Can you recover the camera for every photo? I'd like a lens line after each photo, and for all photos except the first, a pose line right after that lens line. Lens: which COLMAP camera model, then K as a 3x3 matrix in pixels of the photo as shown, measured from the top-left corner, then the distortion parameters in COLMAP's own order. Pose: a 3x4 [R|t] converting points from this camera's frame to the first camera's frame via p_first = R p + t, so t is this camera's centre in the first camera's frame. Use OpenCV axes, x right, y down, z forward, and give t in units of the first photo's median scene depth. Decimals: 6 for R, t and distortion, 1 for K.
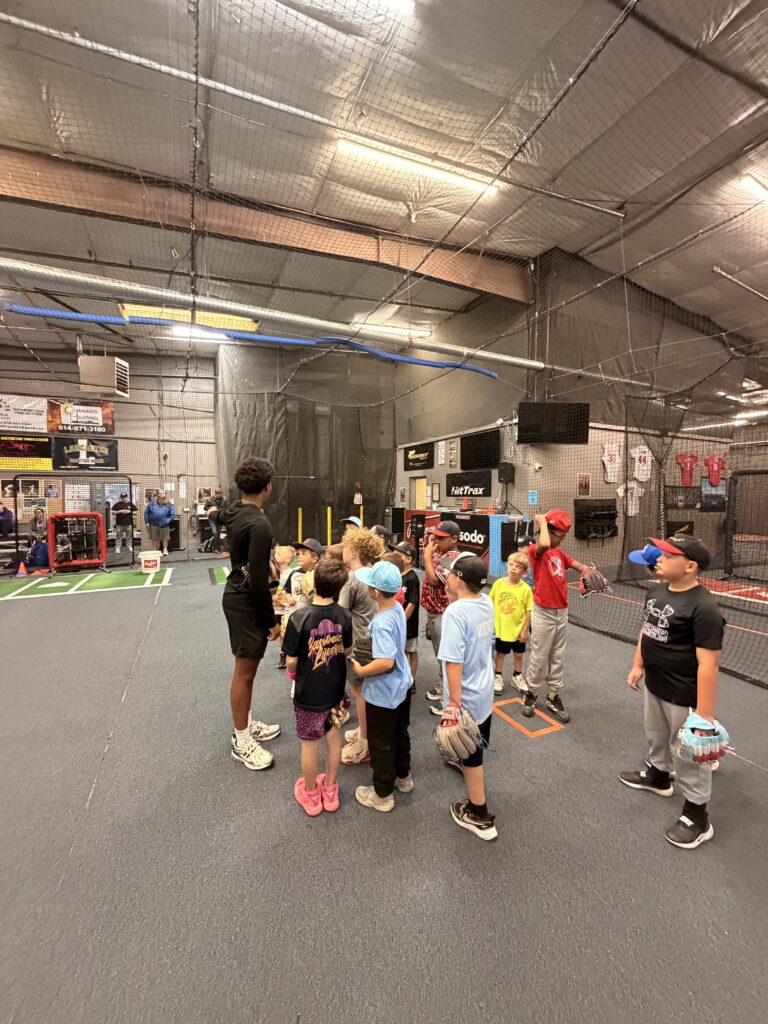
lens RADIAL K [[408.8, 0, 385.4], [0, 408.8, 509.6], [0, 0, 1]] dist [-0.001711, 0.000016]
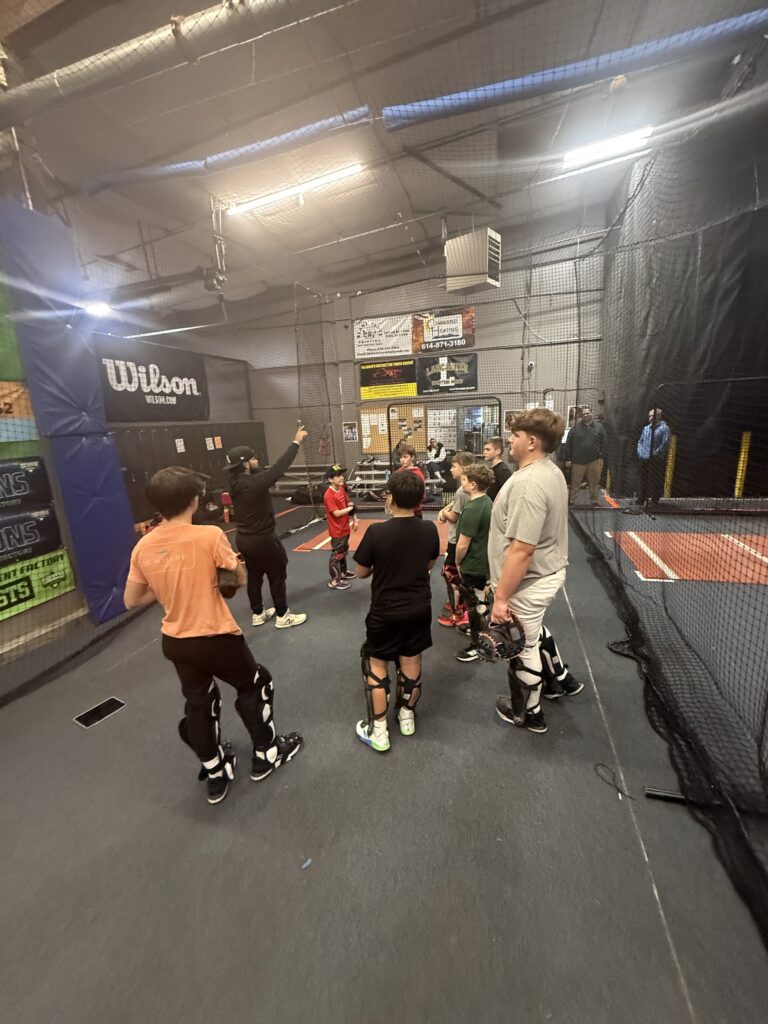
lens RADIAL K [[408.2, 0, 385.5], [0, 408.2, 515.1], [0, 0, 1]] dist [-0.000734, -0.000149]
pose [[0.746436, 0.118722, -0.654781, -0.215297], [0.025042, 0.978249, 0.205918, -0.022763], [0.664986, -0.170101, 0.727227, 0.215871]]
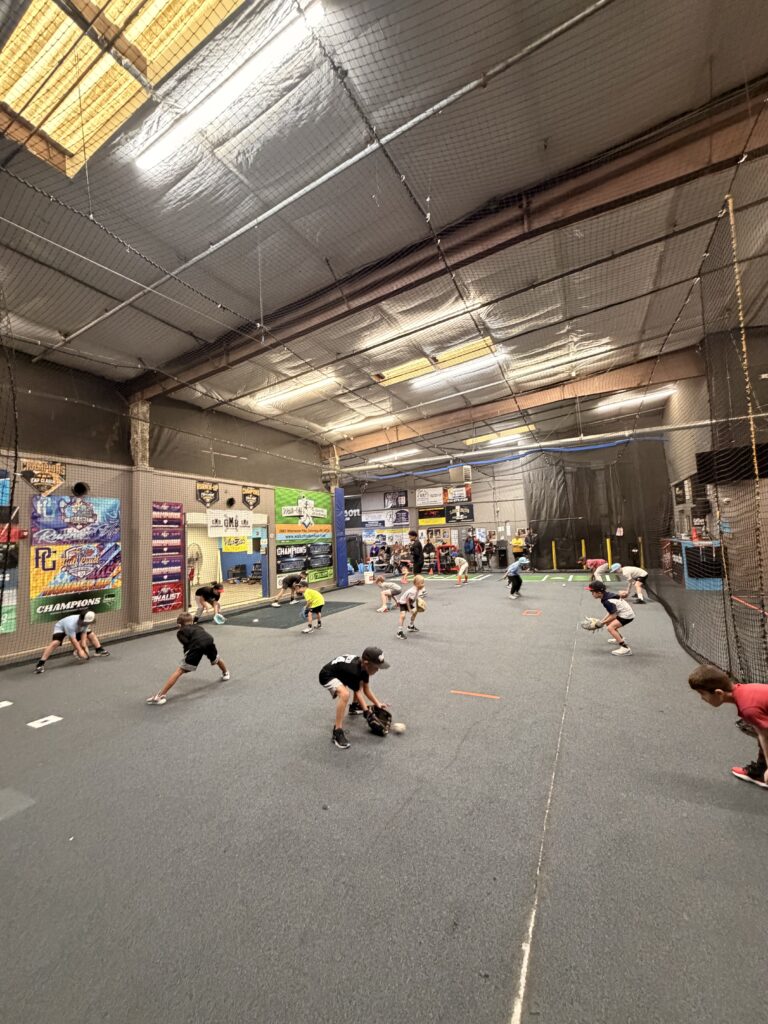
lens RADIAL K [[408.8, 0, 384.1], [0, 408.8, 511.9], [0, 0, 1]] dist [-0.001711, 0.000016]
pose [[0.611521, -0.079312, -0.787243, 0.516094], [0.016596, 0.996030, -0.087455, 0.012716], [0.791054, 0.040416, 0.610409, -0.400399]]
